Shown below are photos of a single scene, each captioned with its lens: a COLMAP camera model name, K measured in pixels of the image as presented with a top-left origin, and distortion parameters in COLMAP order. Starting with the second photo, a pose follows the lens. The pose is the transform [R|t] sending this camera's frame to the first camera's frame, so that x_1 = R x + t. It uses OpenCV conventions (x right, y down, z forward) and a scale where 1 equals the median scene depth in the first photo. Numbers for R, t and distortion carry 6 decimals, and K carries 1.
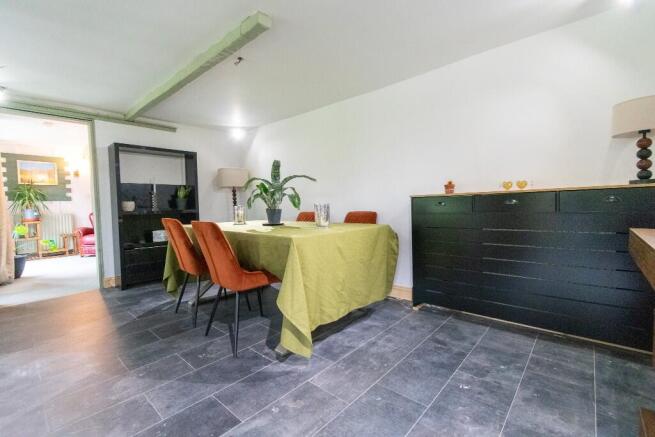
lens RADIAL K [[291.6, 0, 328.4], [0, 291.6, 213.8], [0, 0, 1]] dist [0.001144, 0.000182]
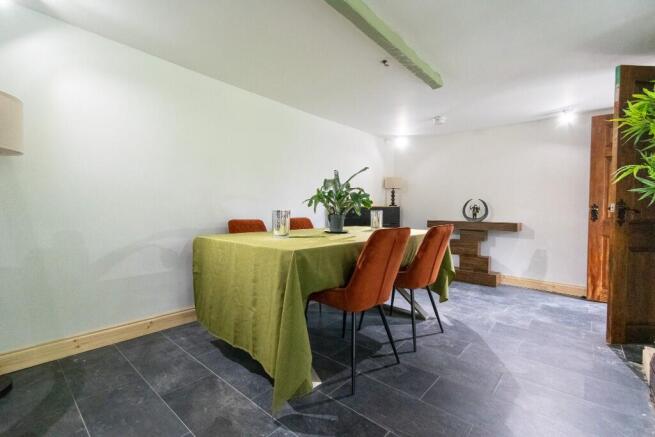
lens RADIAL K [[291.6, 0, 328.4], [0, 291.6, 213.8], [0, 0, 1]] dist [0.001144, 0.000182]
pose [[-0.019292, 0.007816, 0.999783, -1.434779], [0.020849, 0.999755, -0.007413, -0.017899], [-0.999596, 0.020701, -0.019450, 1.372052]]
